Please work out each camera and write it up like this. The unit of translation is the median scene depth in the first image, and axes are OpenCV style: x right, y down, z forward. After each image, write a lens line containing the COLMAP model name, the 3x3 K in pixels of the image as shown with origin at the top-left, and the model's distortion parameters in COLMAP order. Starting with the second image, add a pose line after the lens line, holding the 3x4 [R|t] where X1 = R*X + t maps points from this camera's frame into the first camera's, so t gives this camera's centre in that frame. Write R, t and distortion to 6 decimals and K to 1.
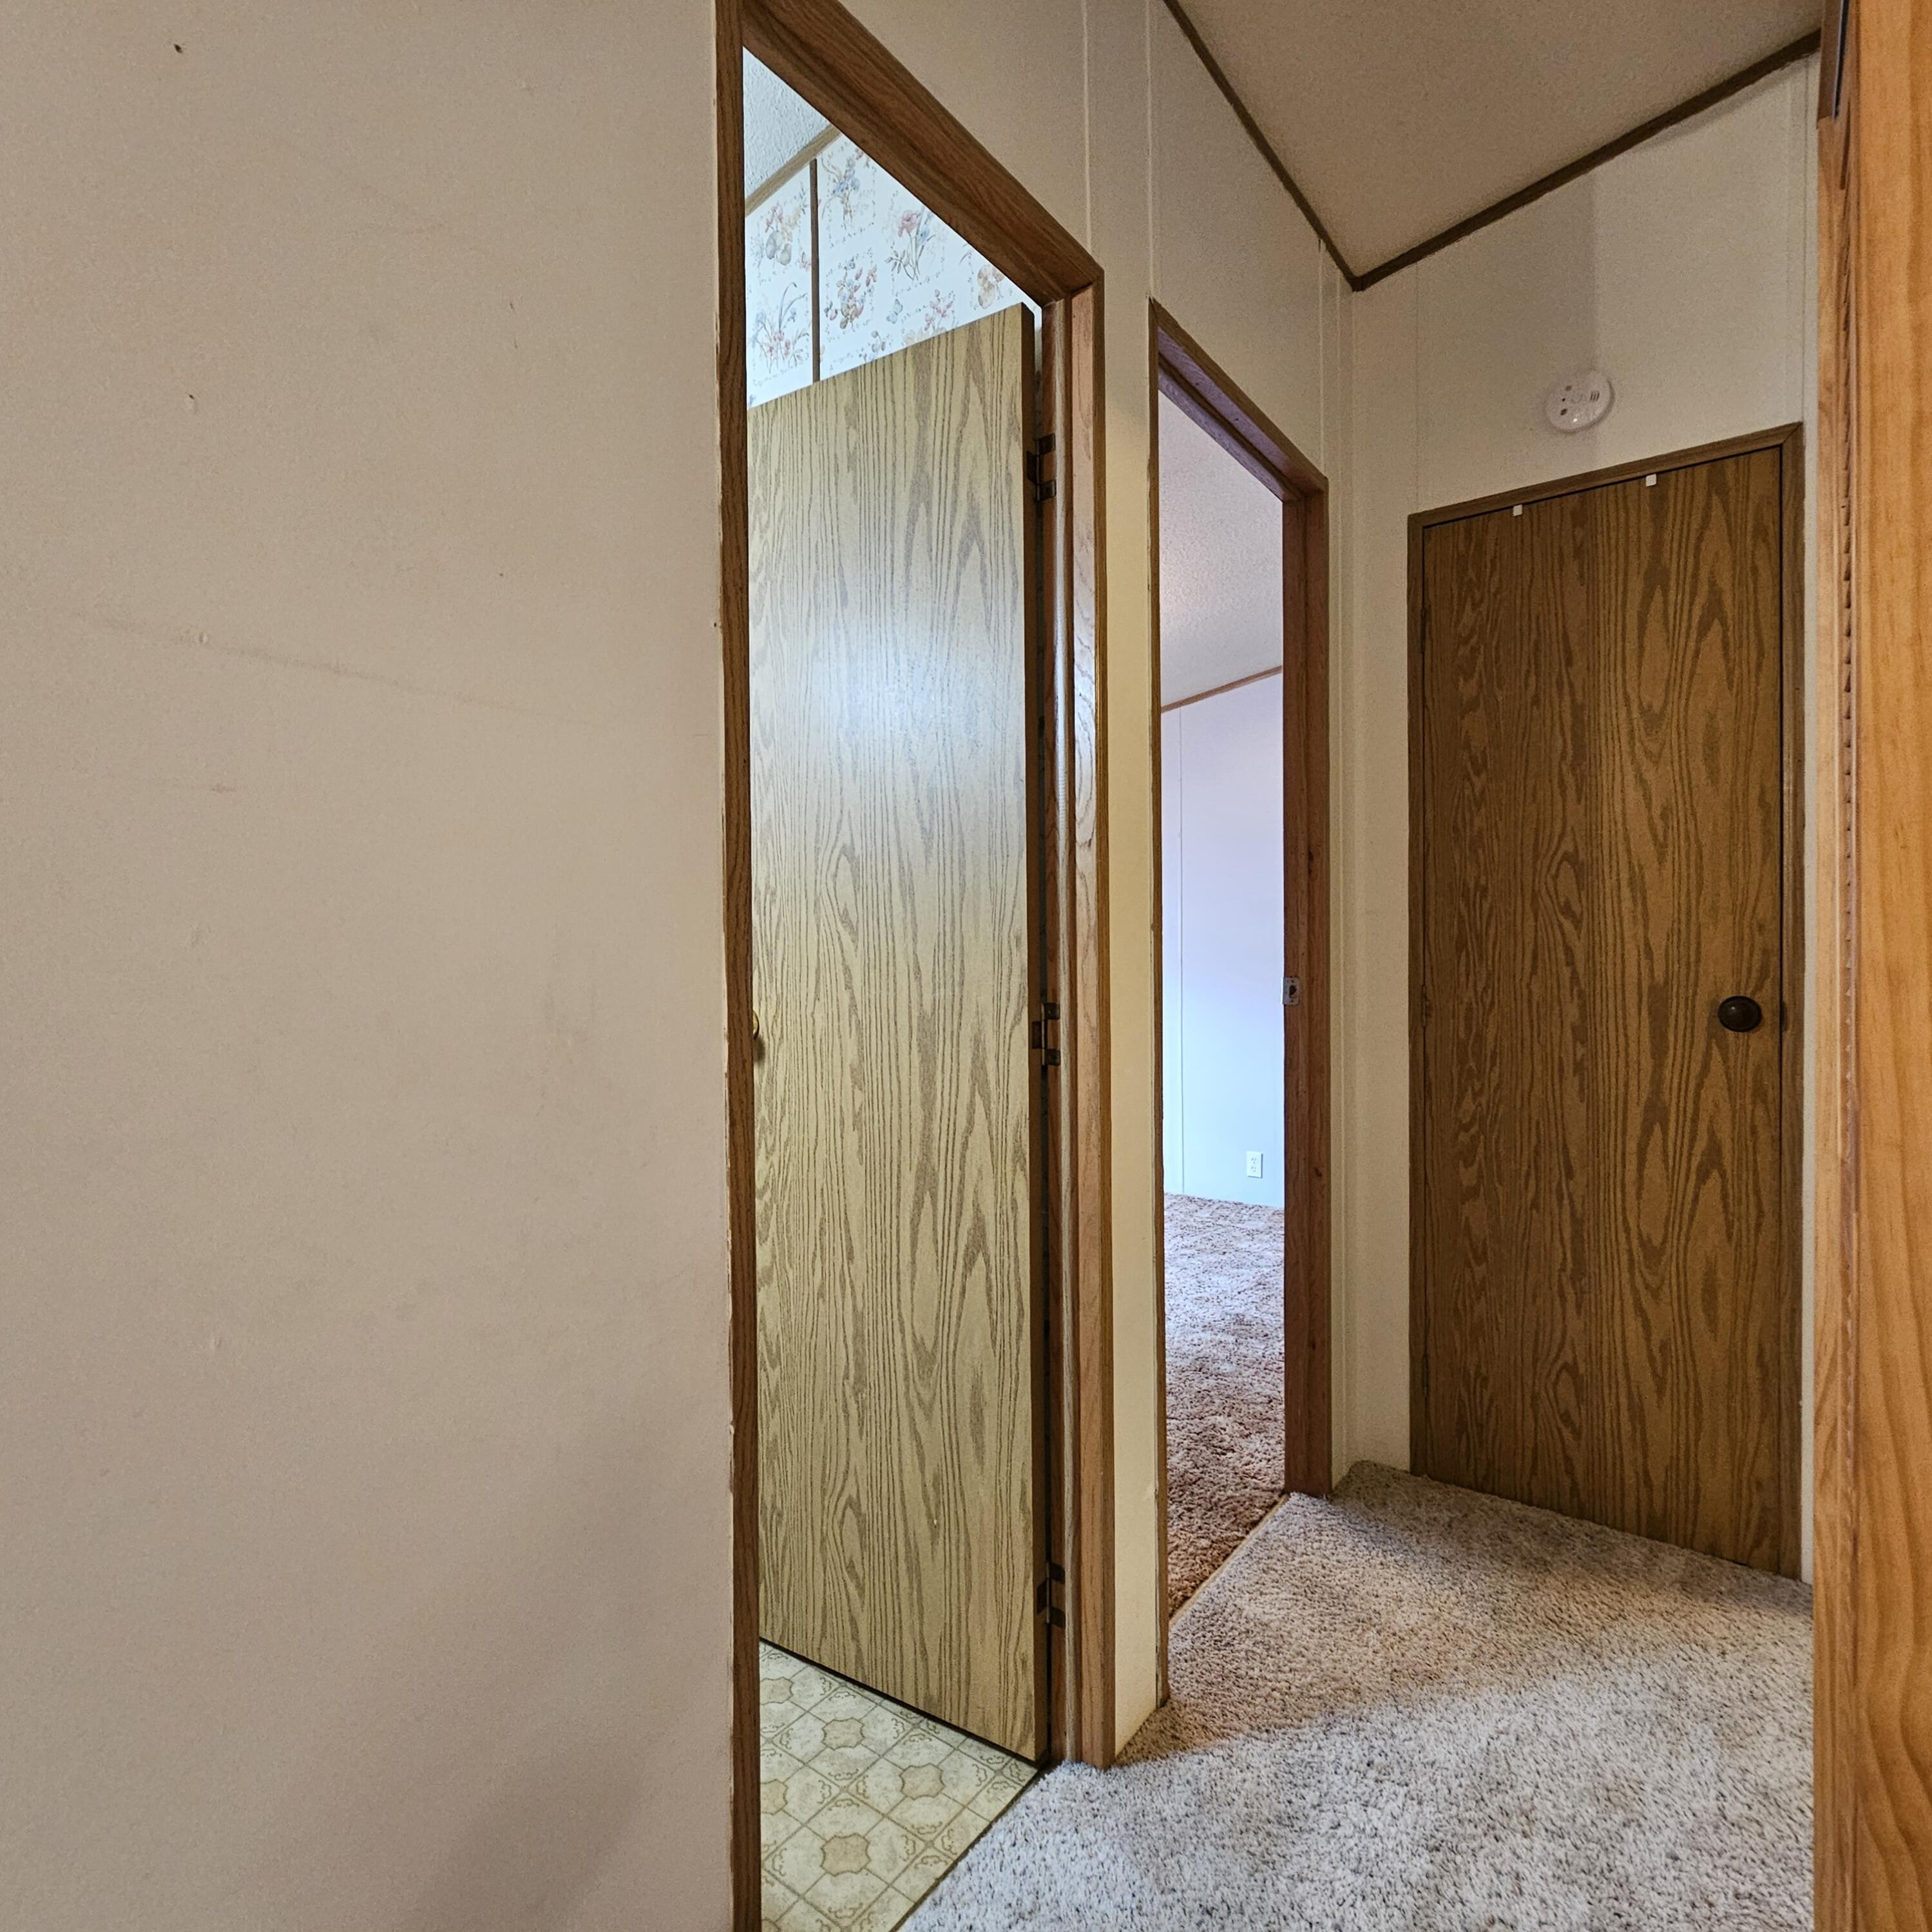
lens RADIAL K [[1050.5, 0, 990.4], [0, 1050.5, 968.3], [0, 0, 1]] dist [-0.001988, -0.001529]
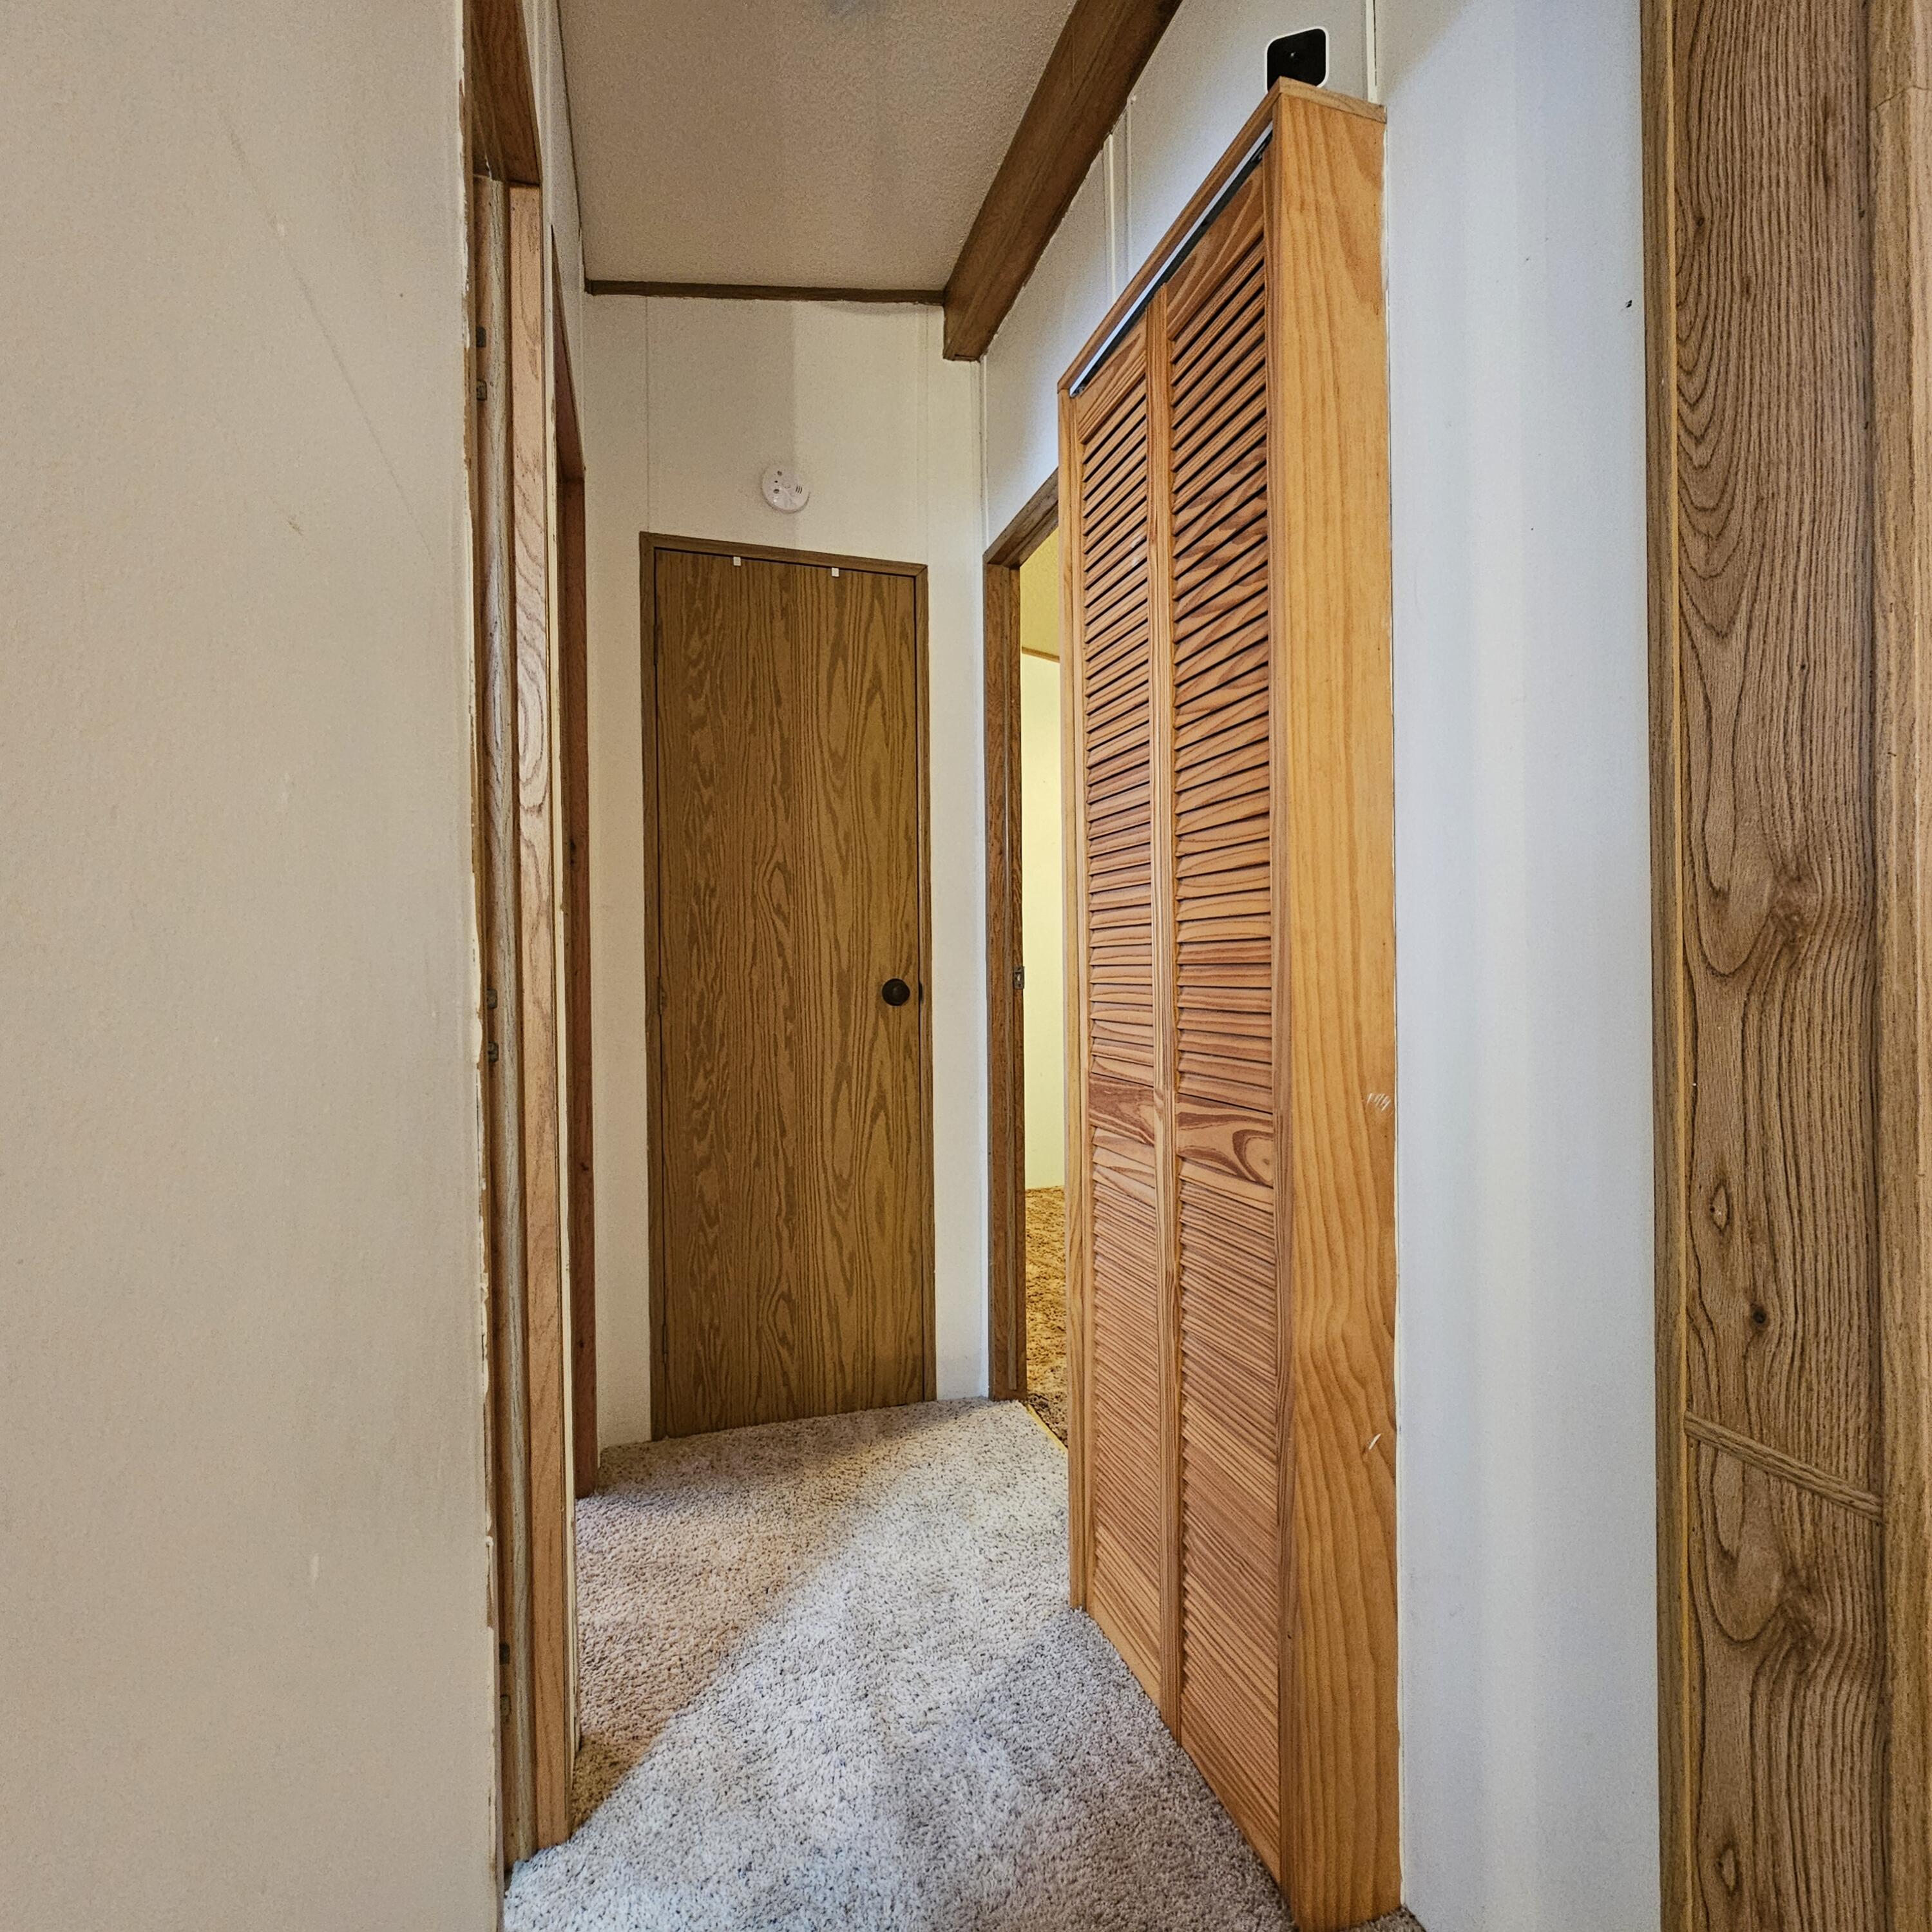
lens RADIAL K [[1050.8, 0, 989.5], [0, 1050.8, 968.0], [0, 0, 1]] dist [-0.003293, 0.001769]
pose [[0.577376, -0.007272, 0.816446, -0.296906], [0.017260, 0.999846, -0.003300, 0.018643], [-0.816296, 0.015997, 0.577413, 0.125079]]
